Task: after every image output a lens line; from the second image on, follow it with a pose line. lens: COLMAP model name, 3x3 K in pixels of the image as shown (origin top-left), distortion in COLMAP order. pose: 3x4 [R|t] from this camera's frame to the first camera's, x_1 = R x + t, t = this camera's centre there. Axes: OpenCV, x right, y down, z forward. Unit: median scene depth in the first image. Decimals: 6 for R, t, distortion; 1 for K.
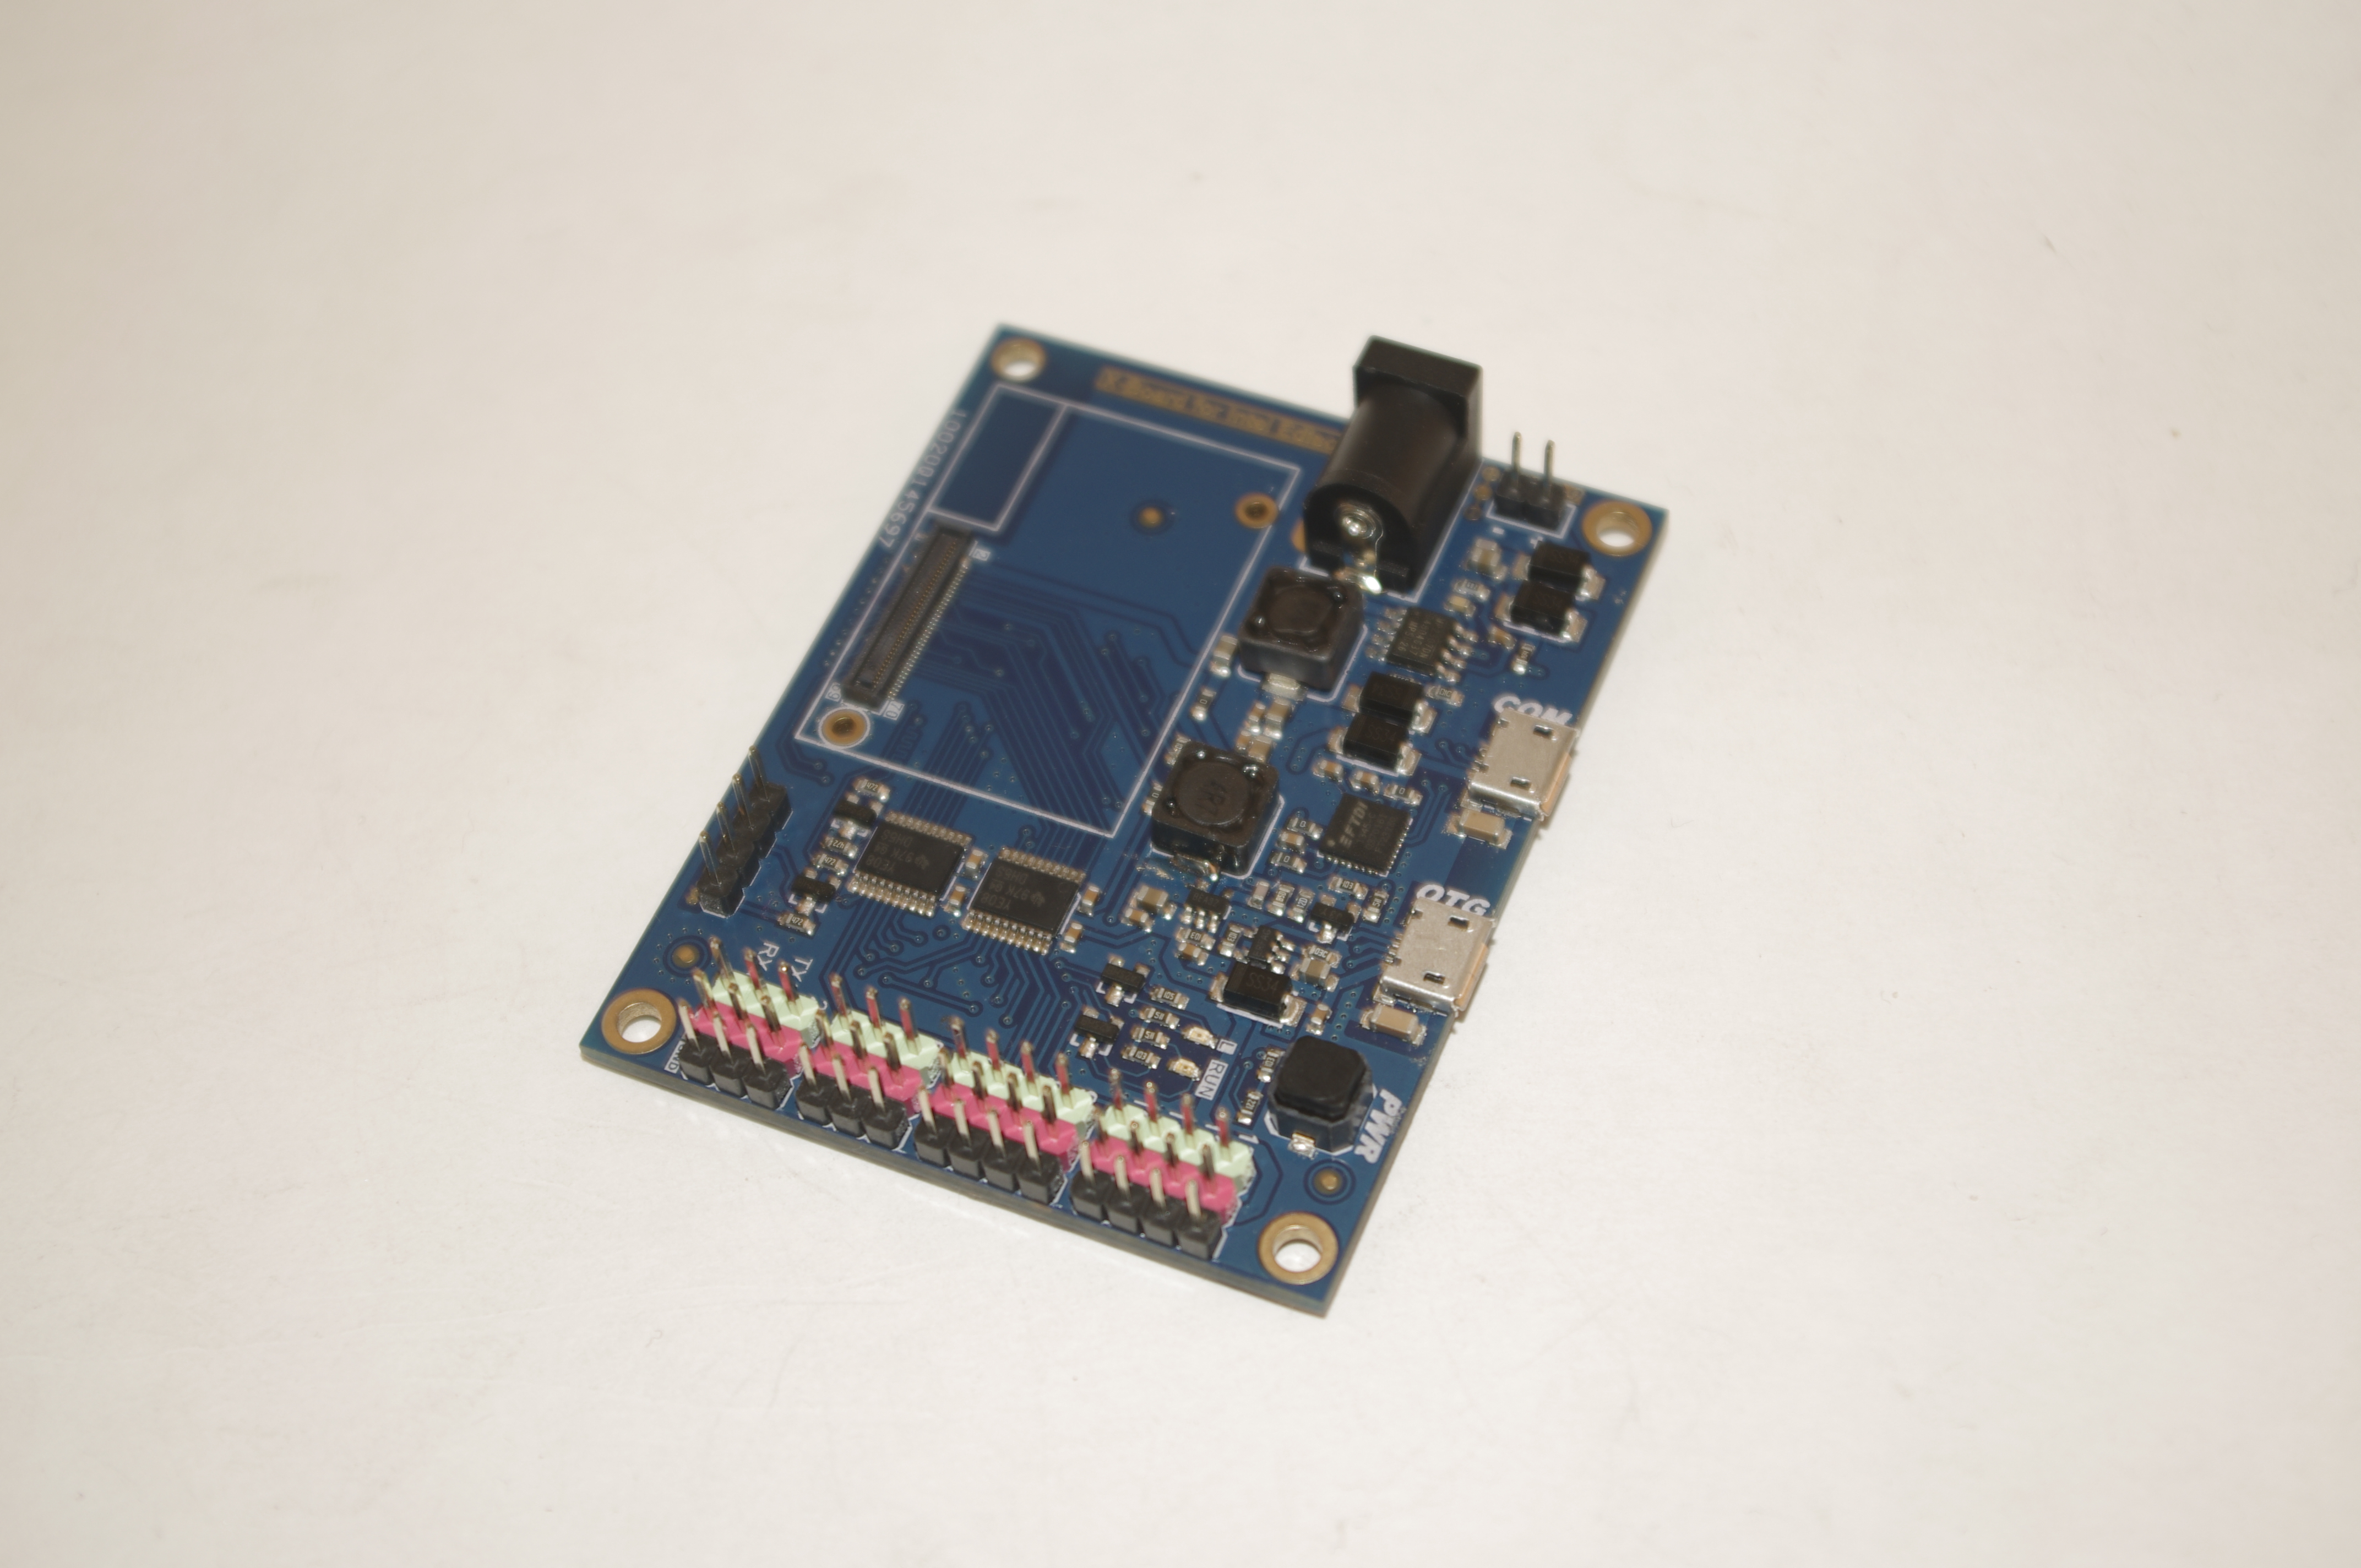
lens RADIAL K [[3579.8, 0, 1180.5], [0, 3579.8, 784.0], [0, 0, 1]] dist [0.065871, 0.010939]
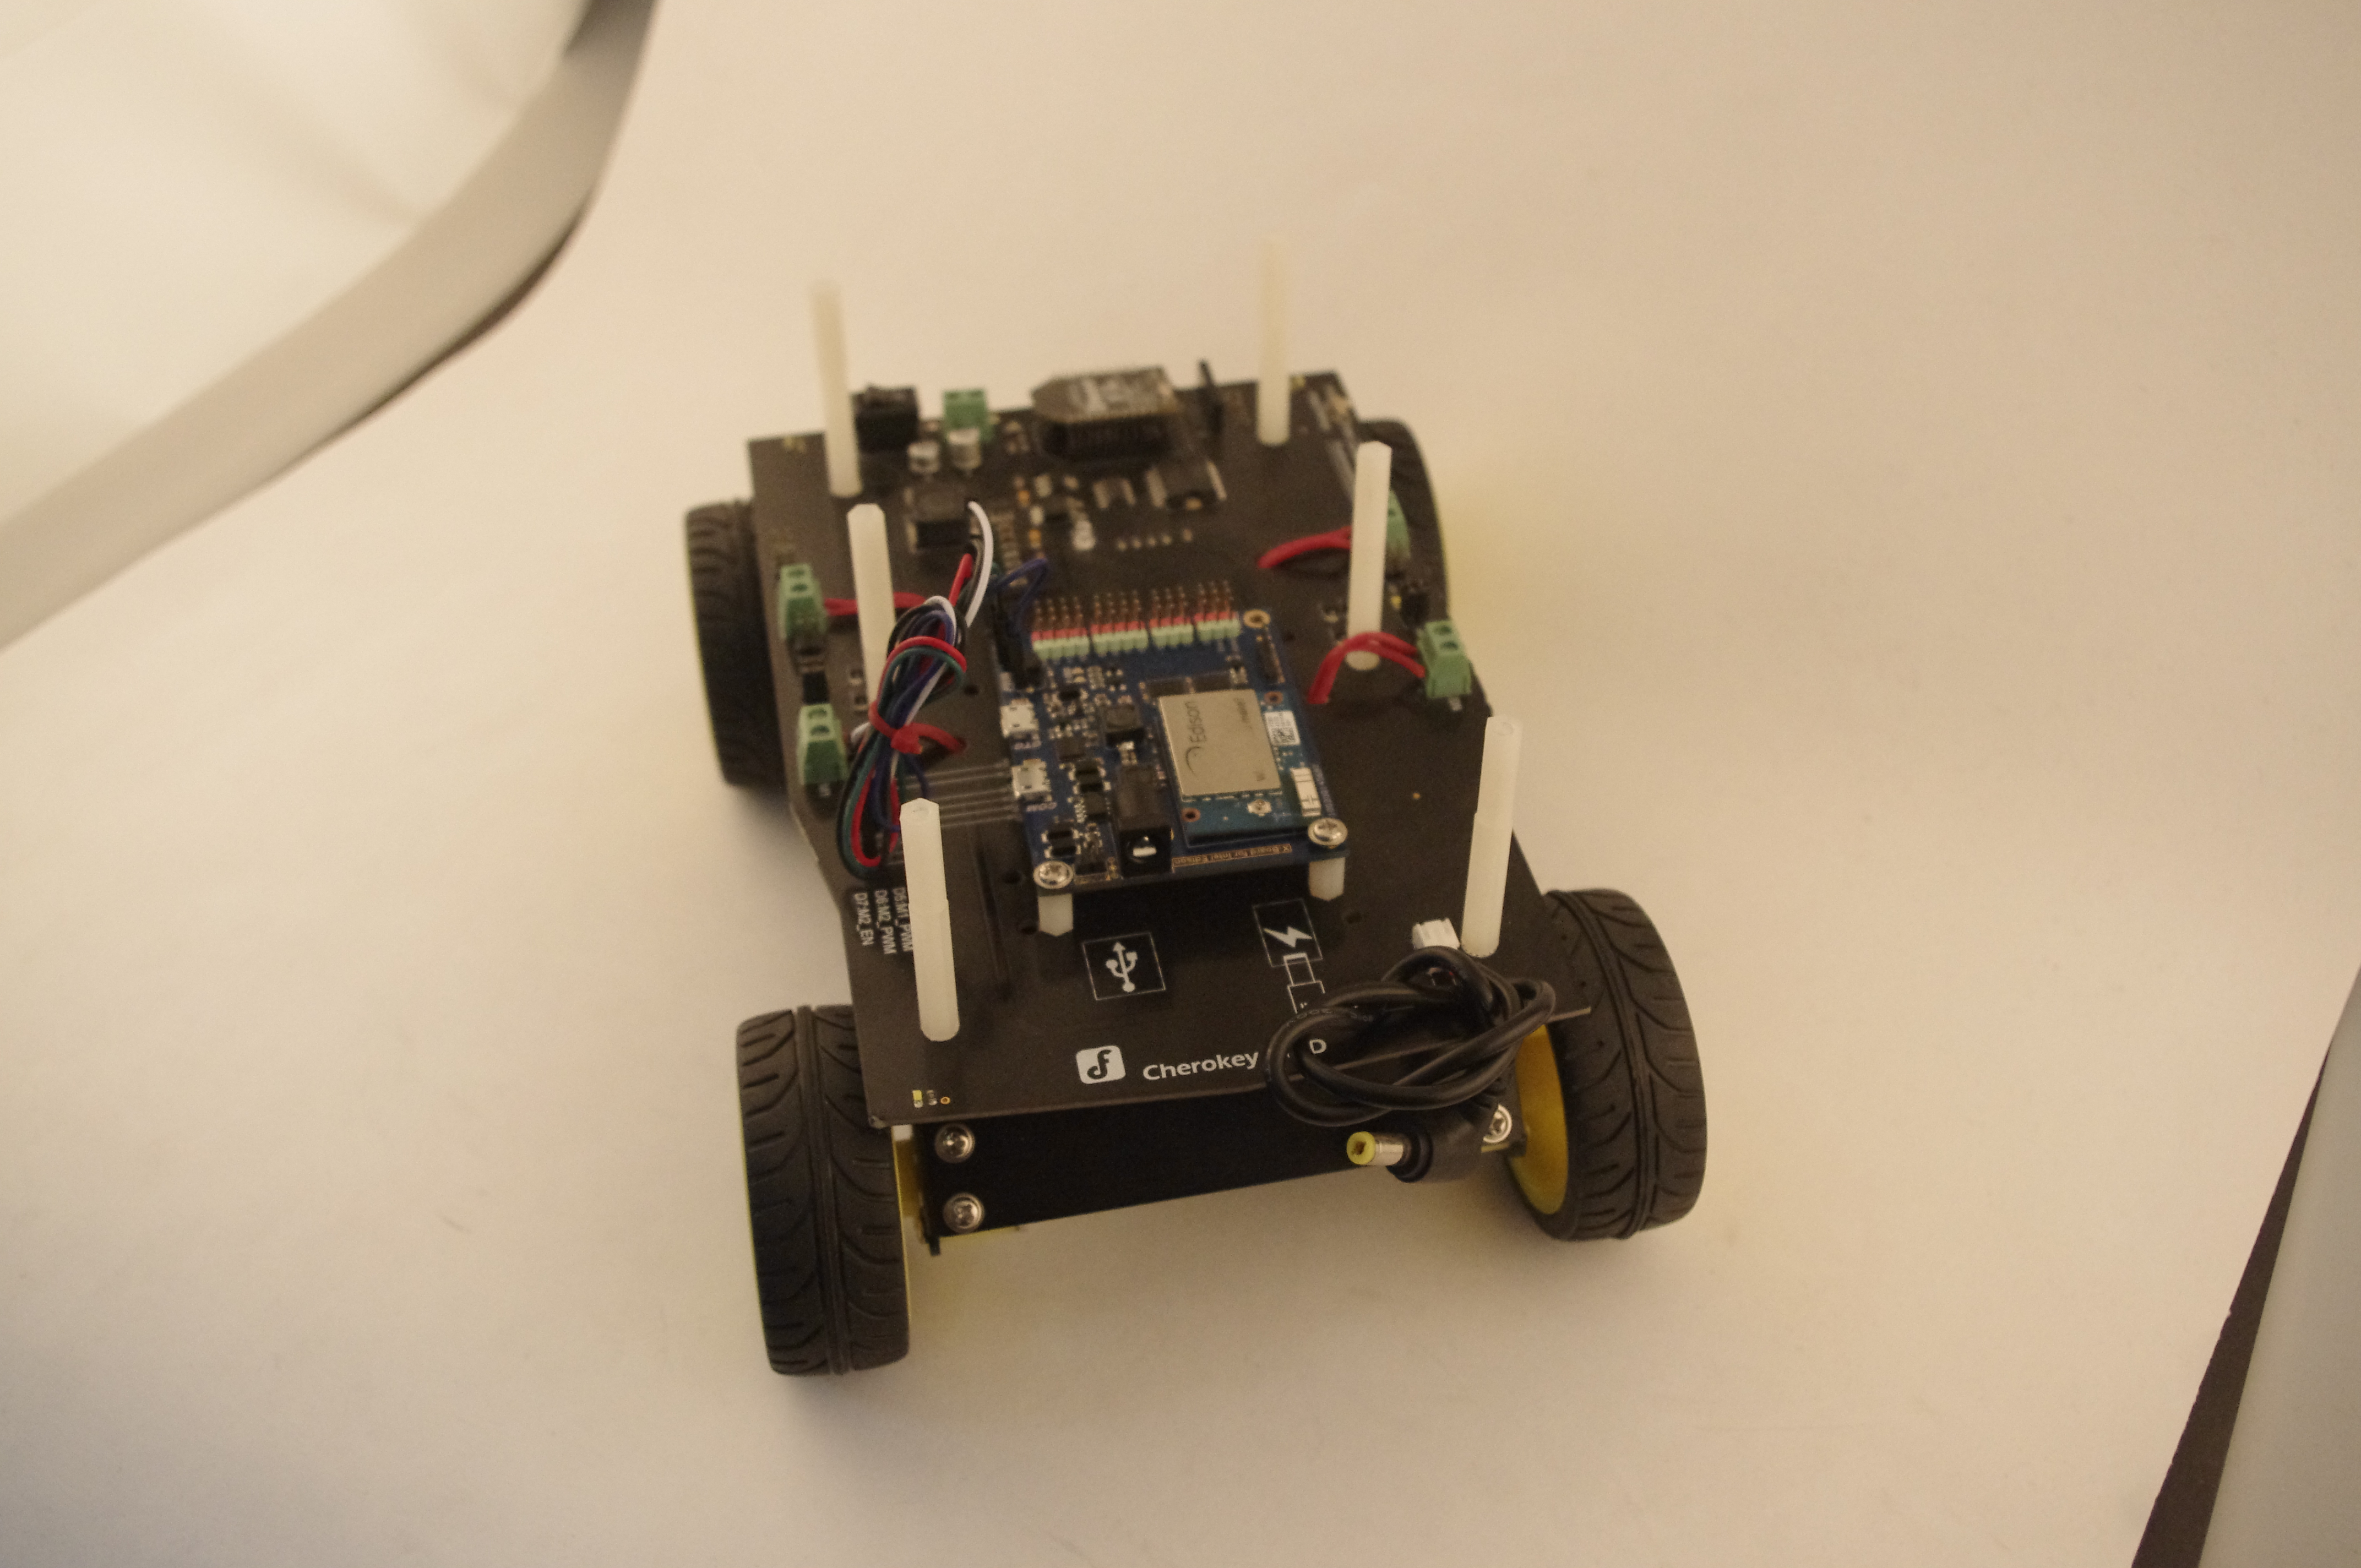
lens RADIAL K [[2440.8, 0, 1180.5], [0, 2440.8, 784.0], [0, 0, 1]] dist [0.006921, 0.000454]
pose [[-0.839569, 0.417149, -0.348009, 0.609982], [-0.410848, -0.068440, 0.909131, -1.627612], [0.355425, 0.906258, 0.228845, 0.641037]]
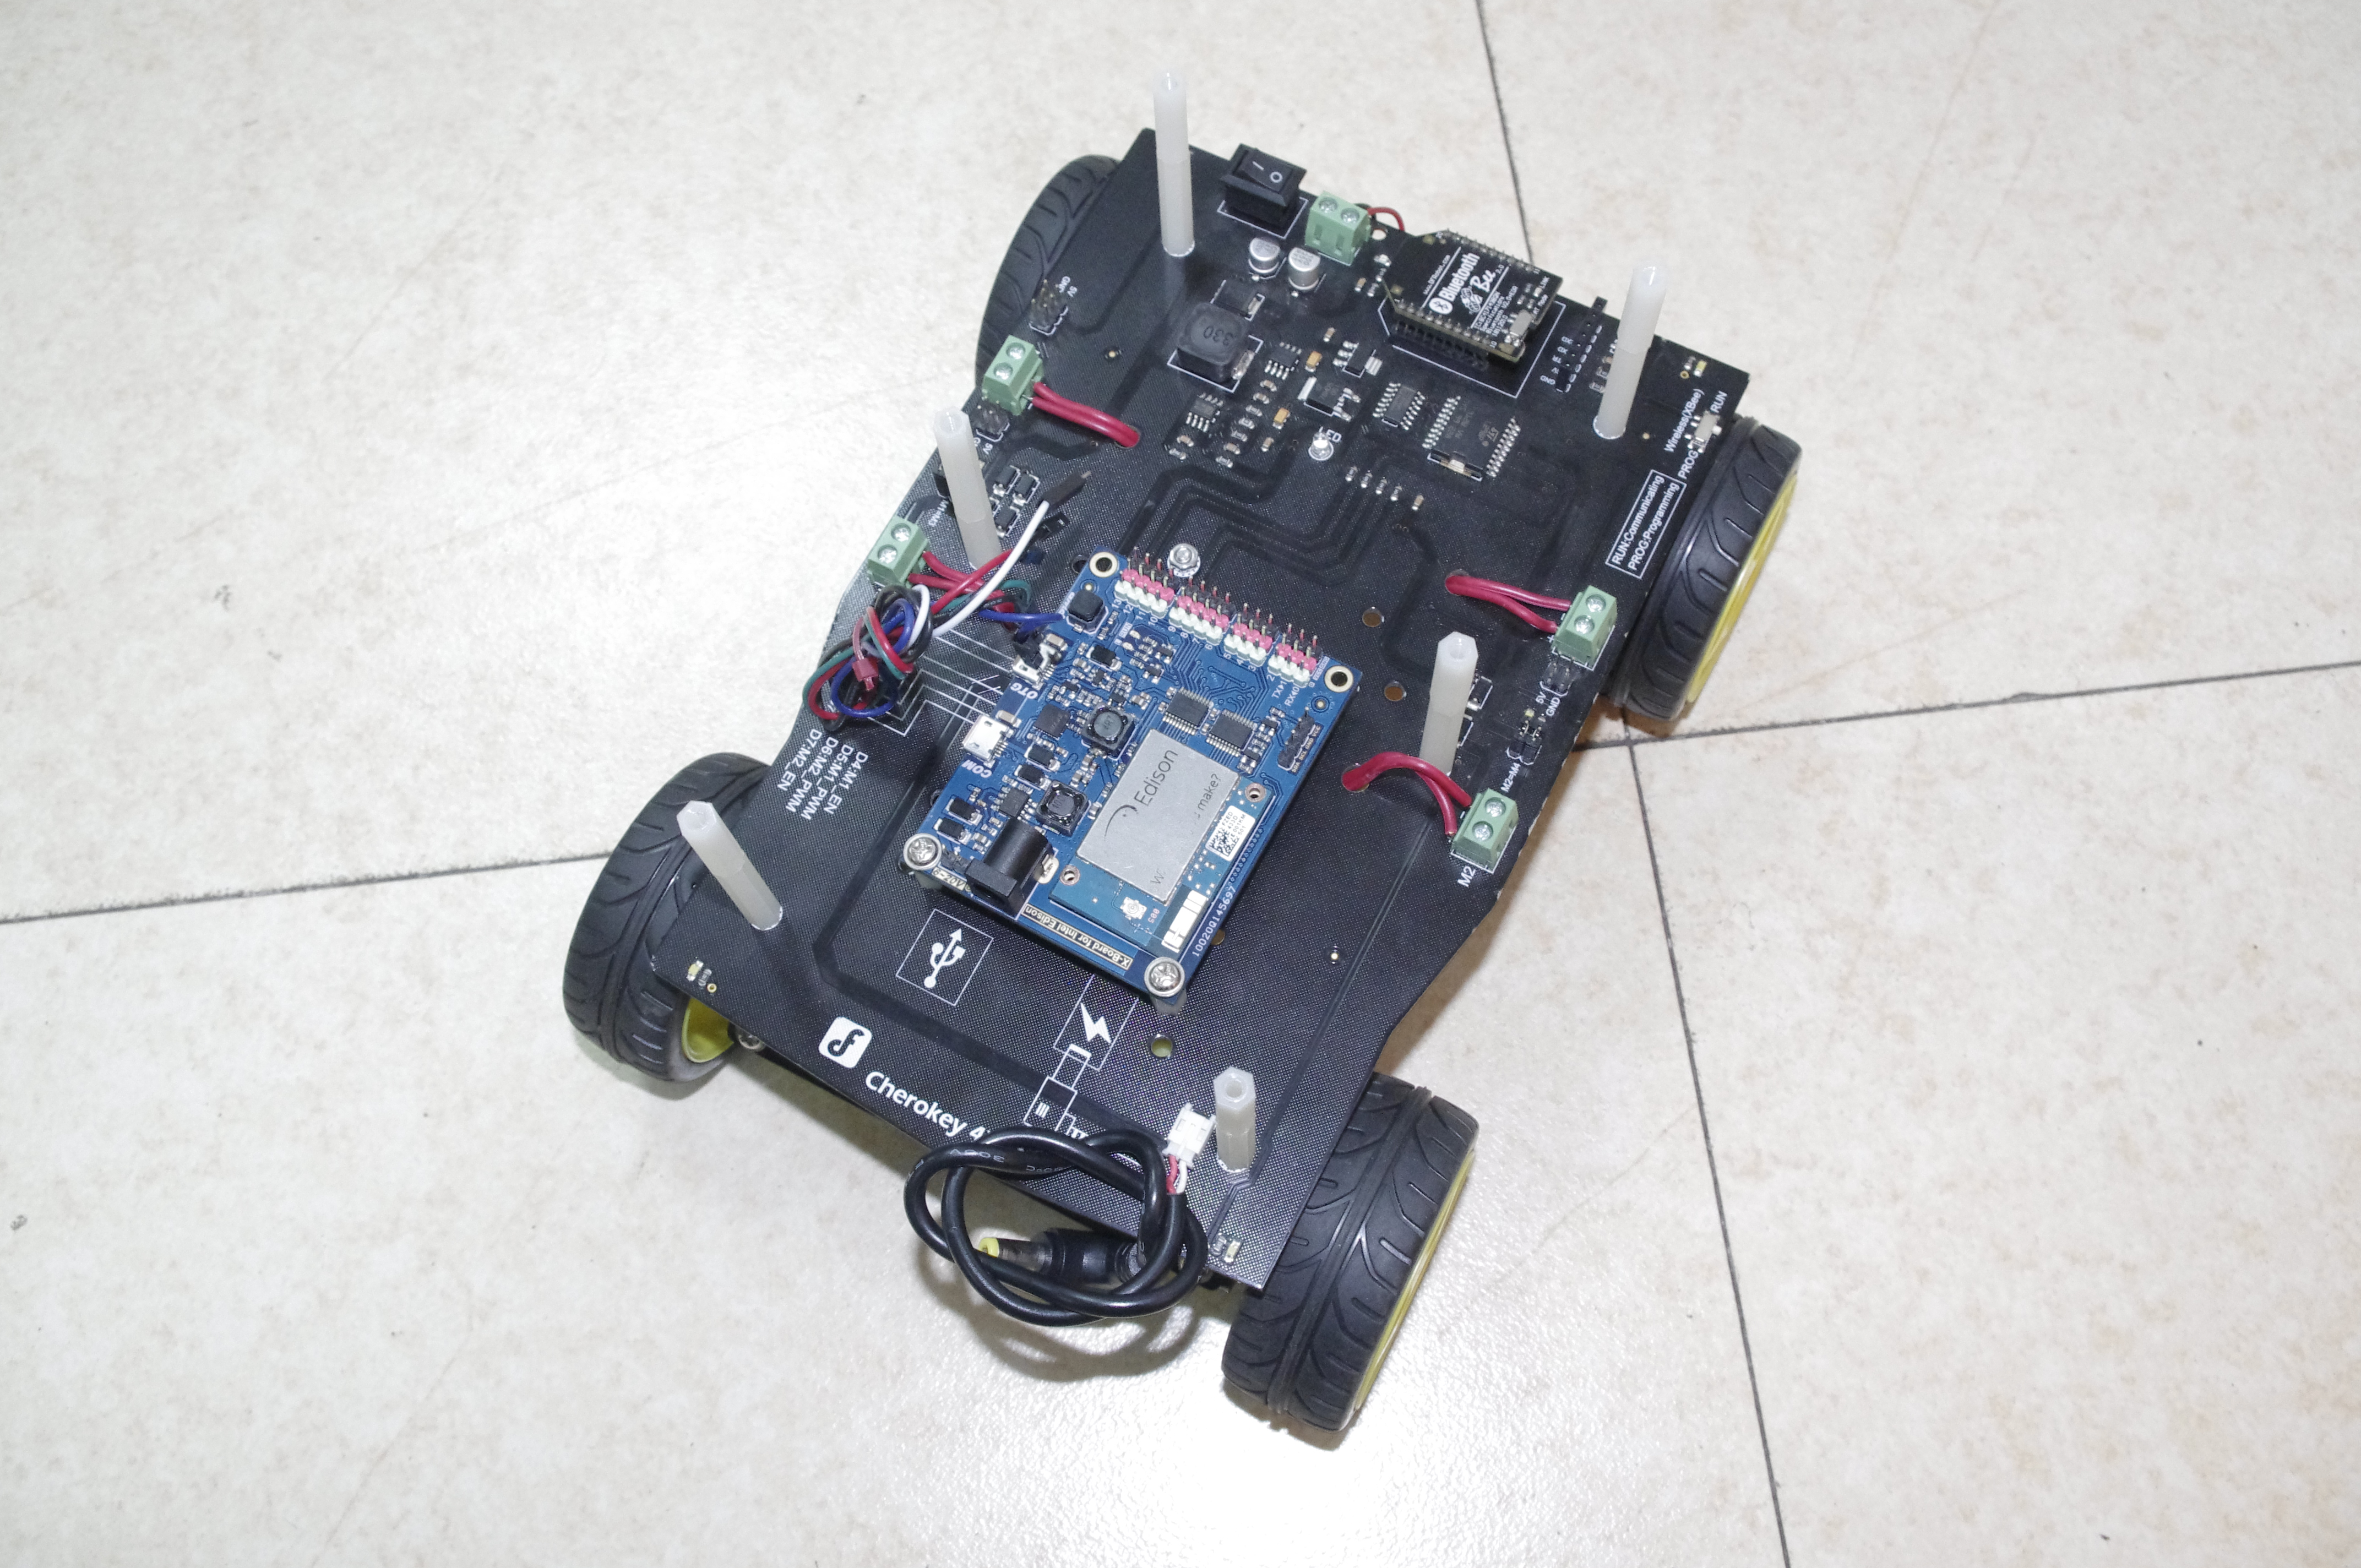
lens RADIAL K [[2061.3, 0, 1180.5], [0, 2061.3, 784.0], [0, 0, 1]] dist [-0.000805, 0.000096]
pose [[-0.989015, -0.066509, 0.132007, -0.233239], [0.146514, -0.559340, 0.815888, -1.184865], [0.019573, 0.826266, 0.562940, 0.213251]]
